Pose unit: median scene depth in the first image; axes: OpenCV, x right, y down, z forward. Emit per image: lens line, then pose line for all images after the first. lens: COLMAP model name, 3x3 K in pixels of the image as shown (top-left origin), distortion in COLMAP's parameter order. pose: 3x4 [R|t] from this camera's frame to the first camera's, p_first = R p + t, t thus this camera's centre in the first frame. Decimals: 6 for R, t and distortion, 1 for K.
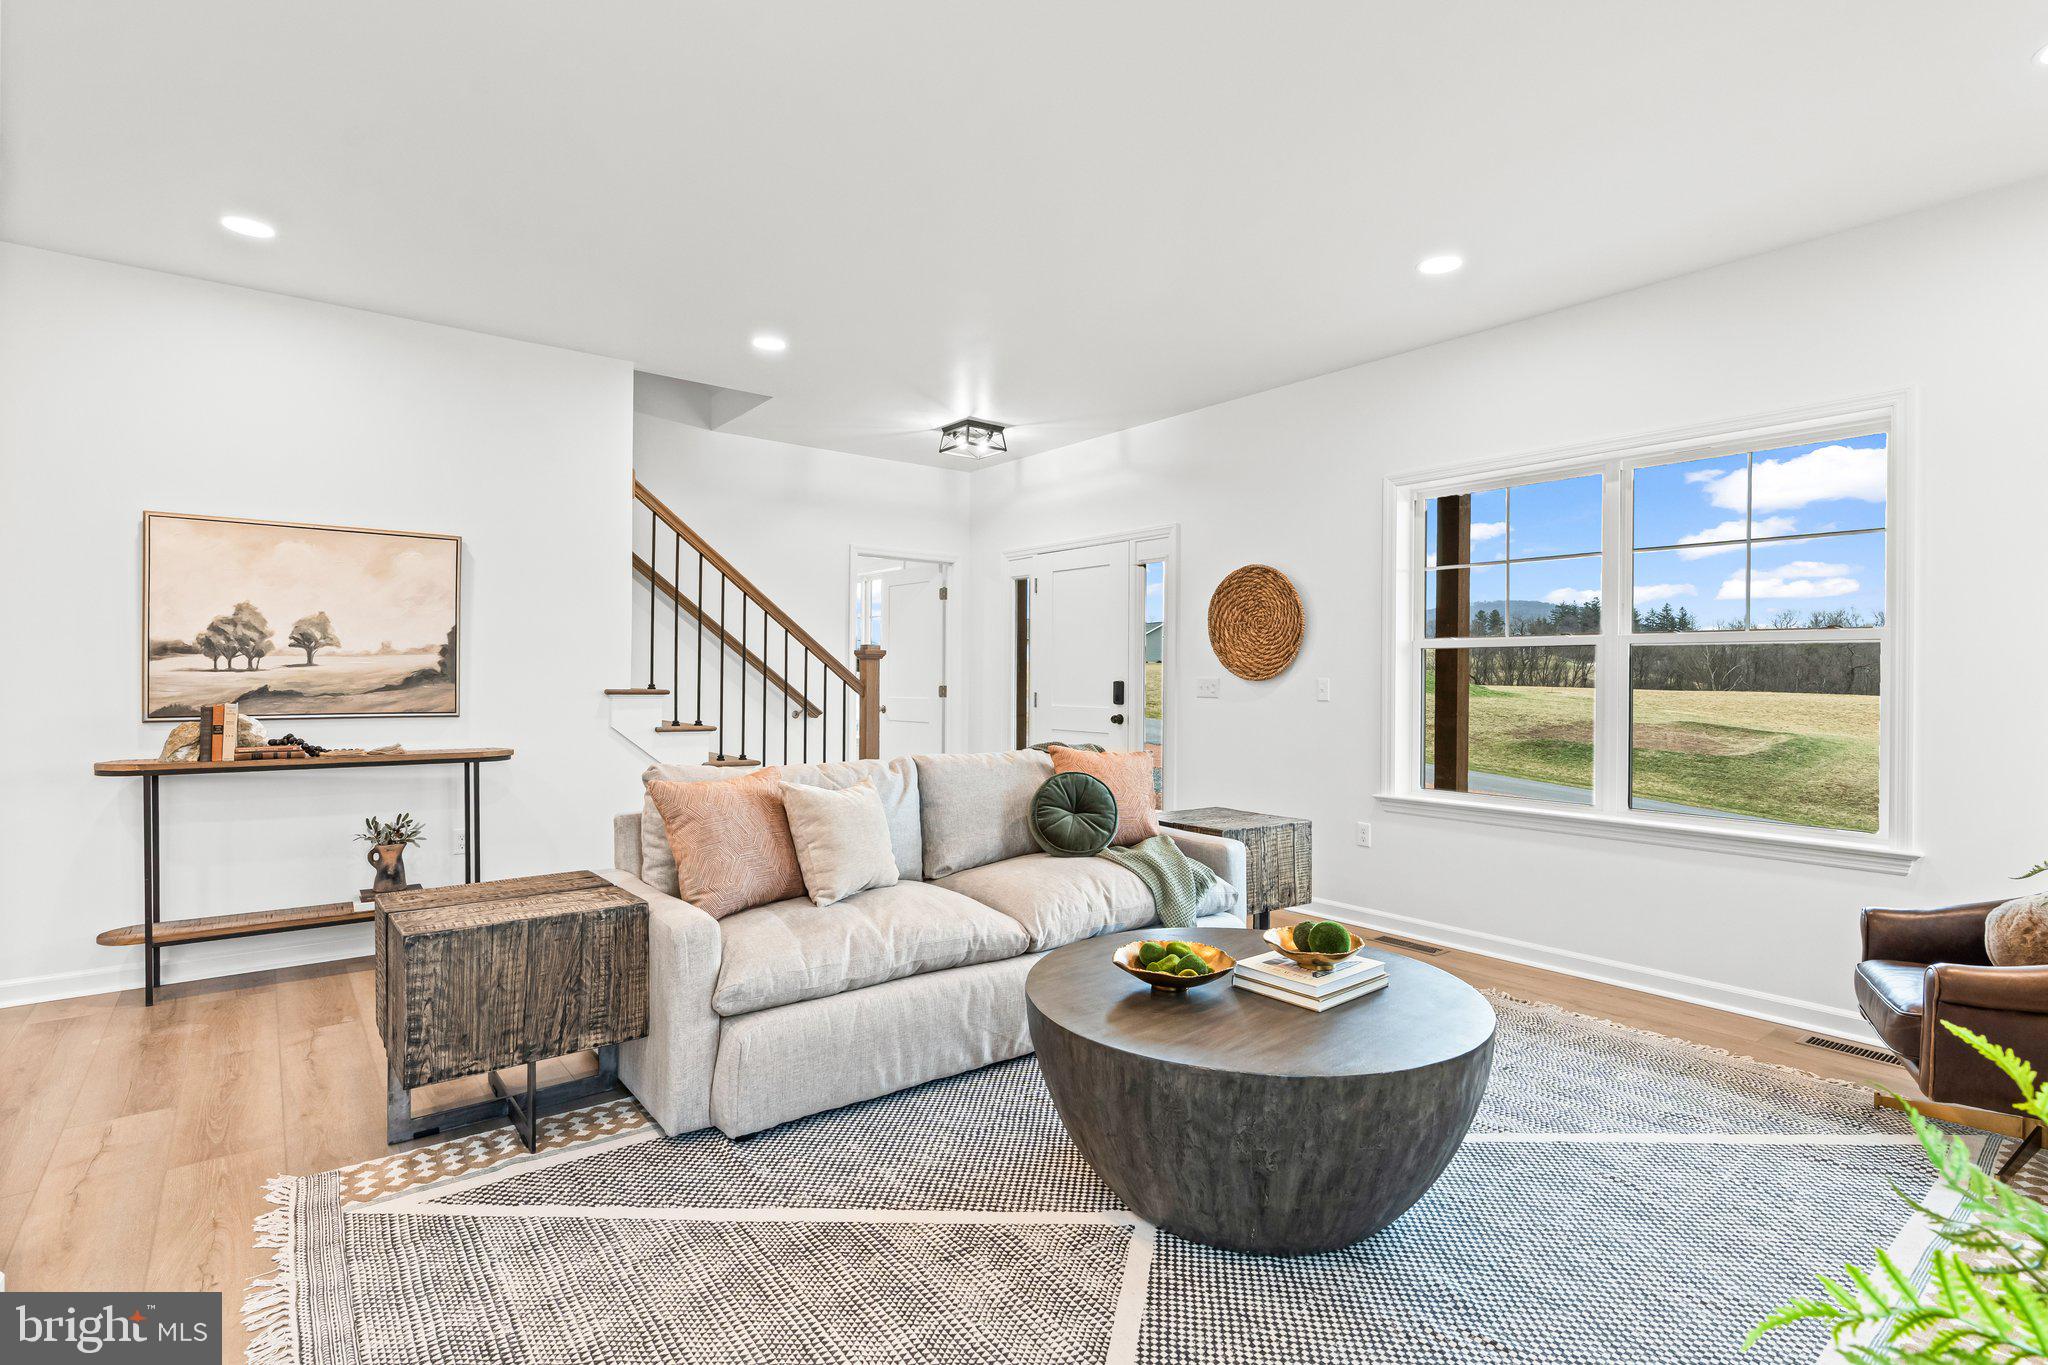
lens RADIAL K [[941.7, 0, 994.1], [0, 941.7, 688.3], [0, 0, 1]] dist [-0.014279, 0.002050]
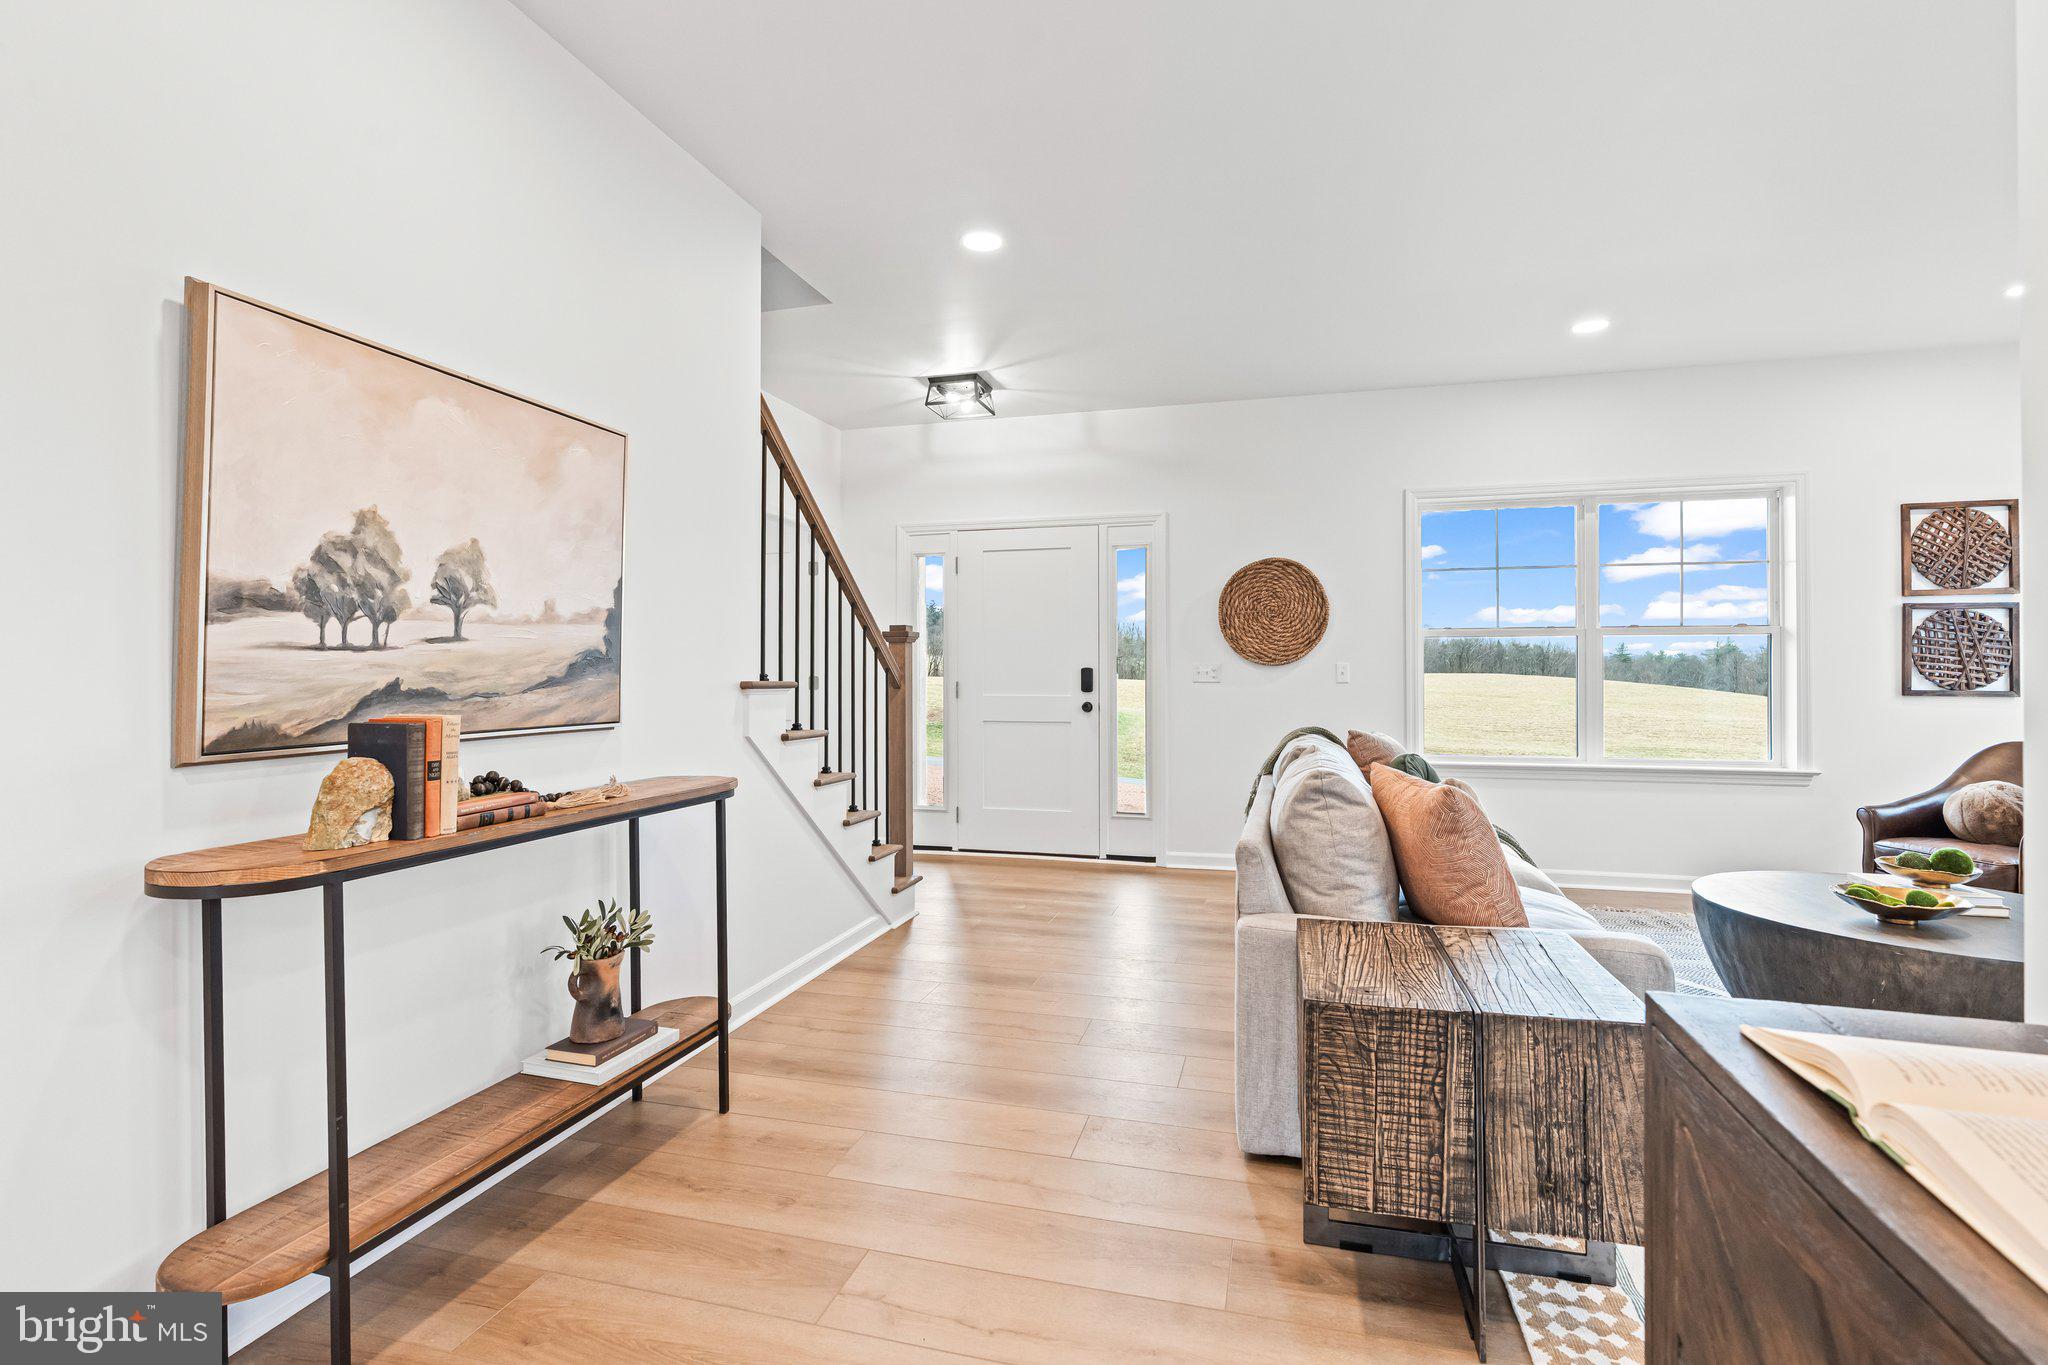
lens RADIAL K [[941.7, 0, 1022.5], [0, 941.7, 673.3], [0, 0, 1]] dist [-0.014279, 0.002050]
pose [[0.816708, -0.009472, 0.576973, -0.788762], [0.013993, 0.999896, -0.003392, 0.000358], [-0.576881, 0.010844, 0.816756, 0.395498]]
